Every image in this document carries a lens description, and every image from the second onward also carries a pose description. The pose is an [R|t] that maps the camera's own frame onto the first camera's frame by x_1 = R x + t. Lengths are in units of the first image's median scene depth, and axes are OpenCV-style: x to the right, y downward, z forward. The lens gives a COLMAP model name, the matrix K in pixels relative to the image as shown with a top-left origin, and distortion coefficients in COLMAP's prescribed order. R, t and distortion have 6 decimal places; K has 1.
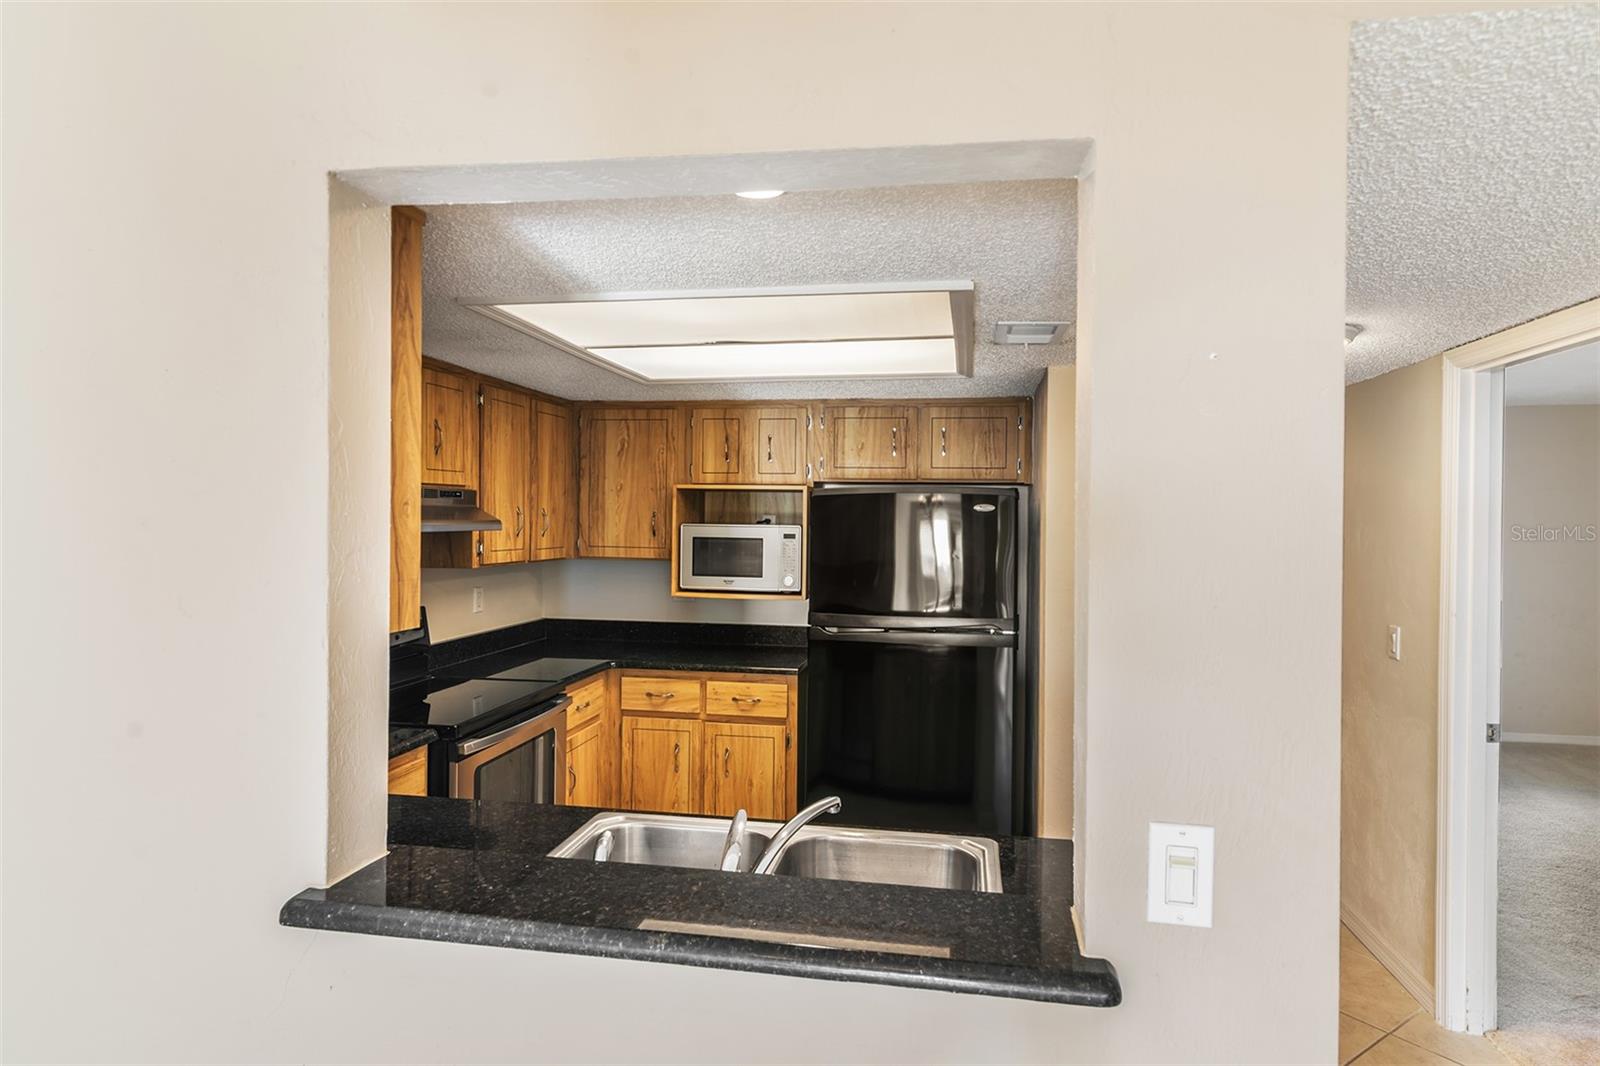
lens RADIAL K [[883.0, 0, 800.0], [0, 883.0, 533.0], [0, 0, 1]] dist [0.017940, -0.000827]
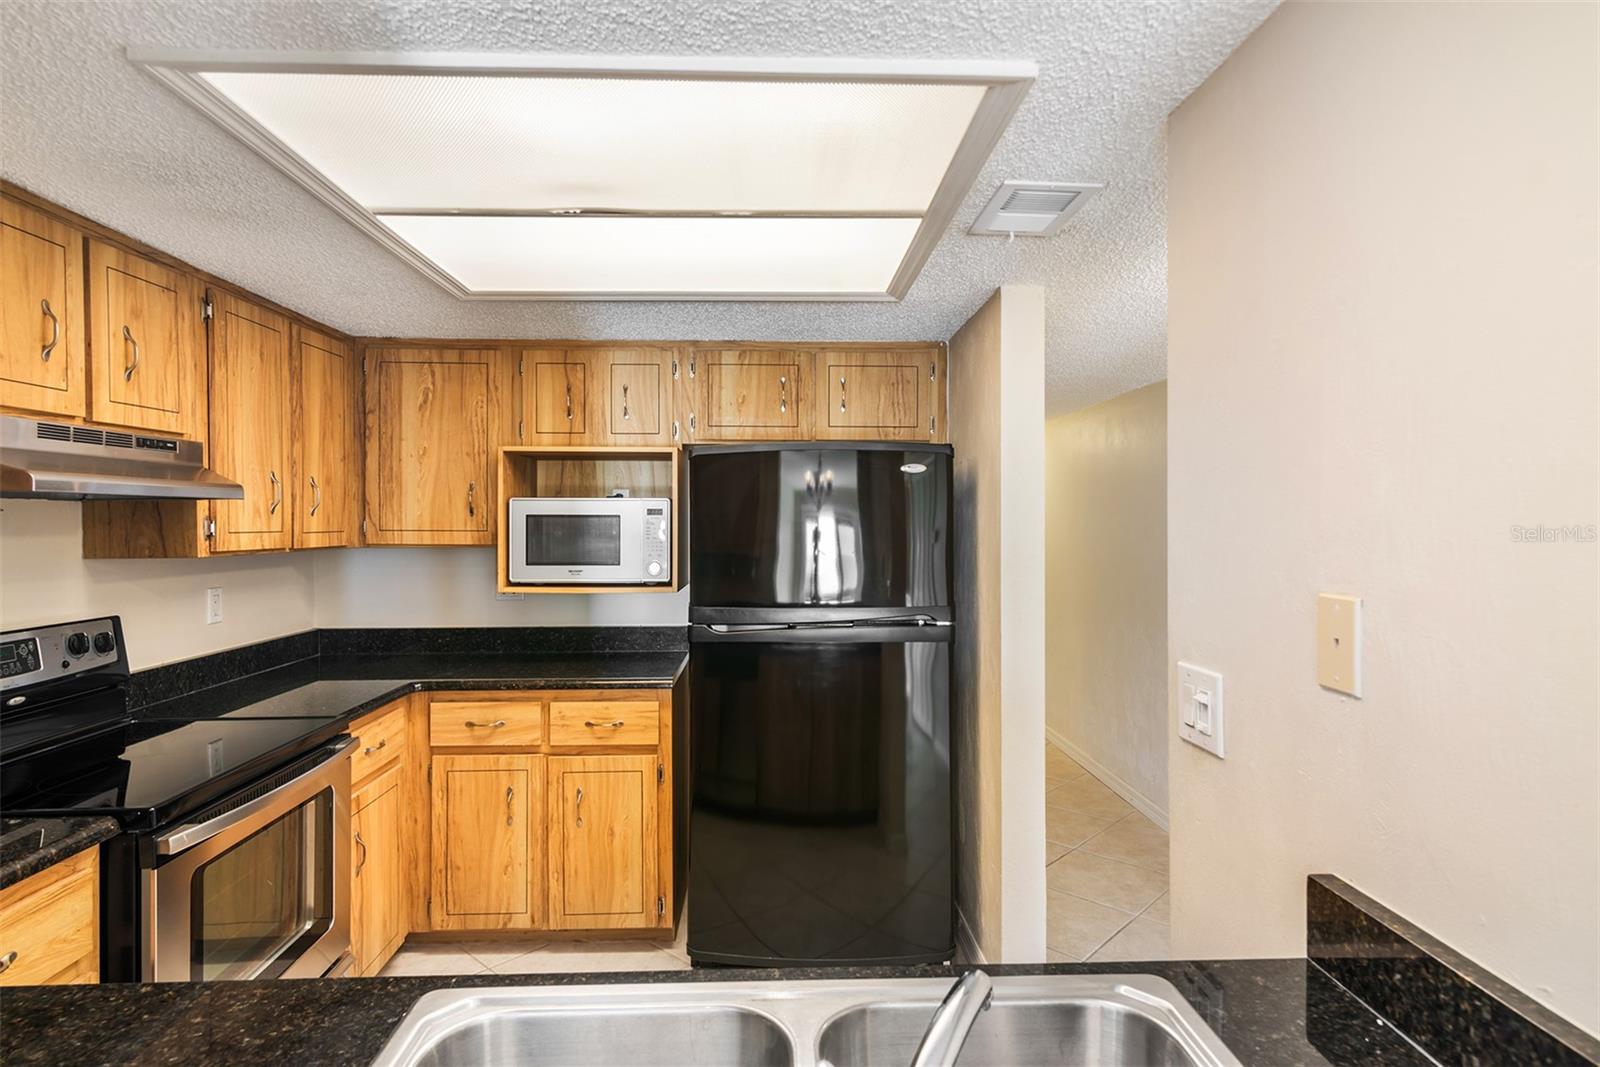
lens RADIAL K [[869.3, 0, 781.2], [0, 869.3, 531.4], [0, 0, 1]] dist [0.017410, 0.000442]
pose [[0.979048, -0.014004, 0.203147, -0.060772], [0.014893, 0.999885, -0.002848, 0.025547], [-0.203083, 0.005814, 0.979144, 0.224089]]
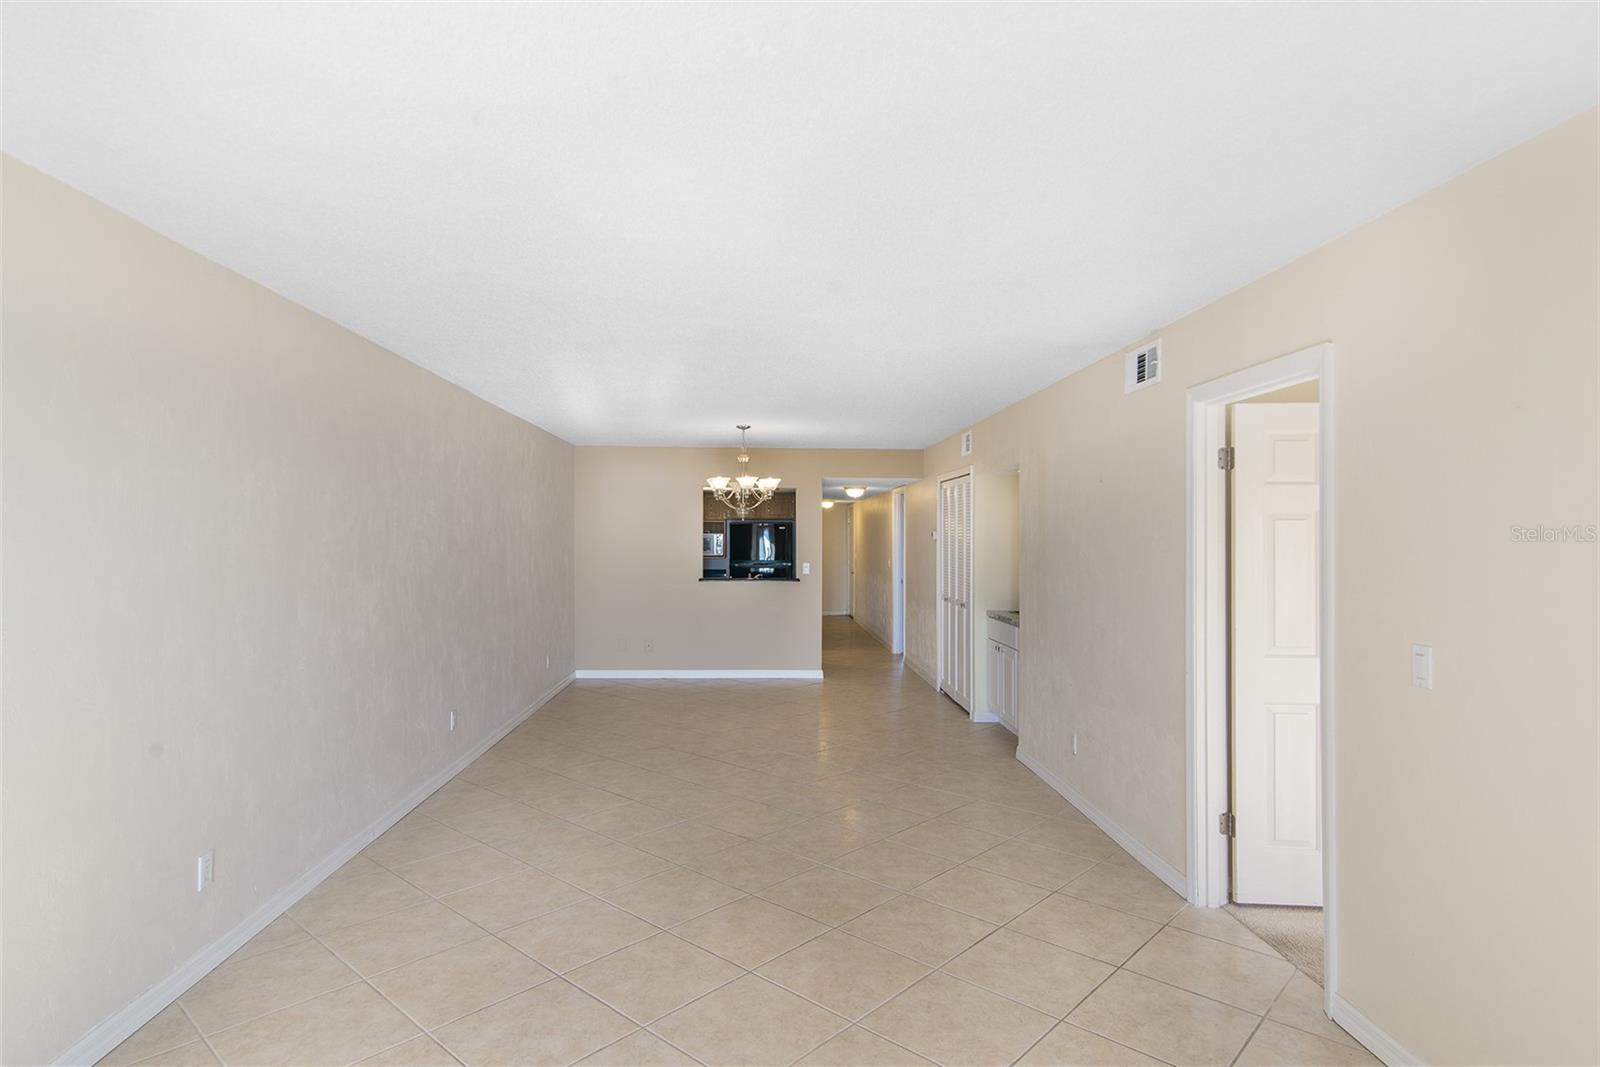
lens RADIAL K [[883.0, 0, 800.0], [0, 883.0, 533.5], [0, 0, 1]] dist [0.017940, -0.000827]
pose [[0.969731, -0.004800, 0.244127, -0.509789], [0.008418, 0.999870, -0.013779, 0.037978], [-0.244029, 0.015416, 0.969645, -2.141825]]
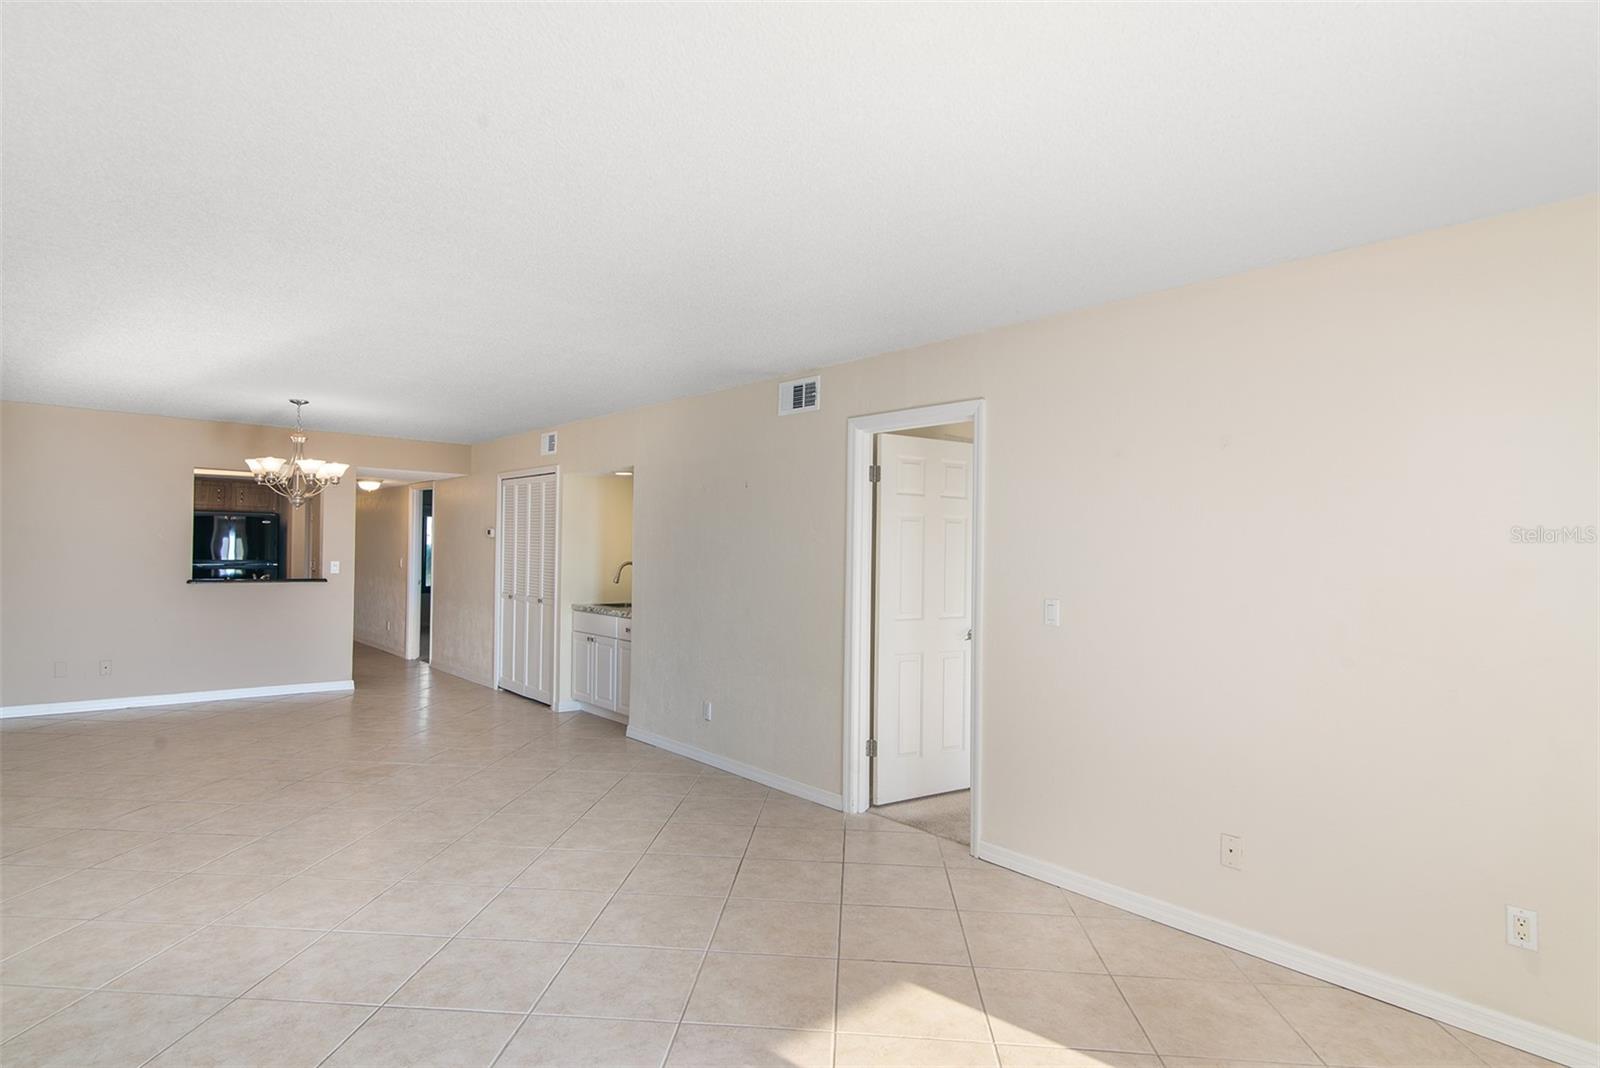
lens RADIAL K [[856.1, 0, 823.8], [0, 856.1, 544.2], [0, 0, 1]] dist [0.016832, -0.001176]
pose [[0.606868, 0.004903, 0.794788, -0.855846], [-0.000394, 0.999983, -0.005868, 0.056694], [-0.794803, 0.003248, 0.606859, -2.013941]]
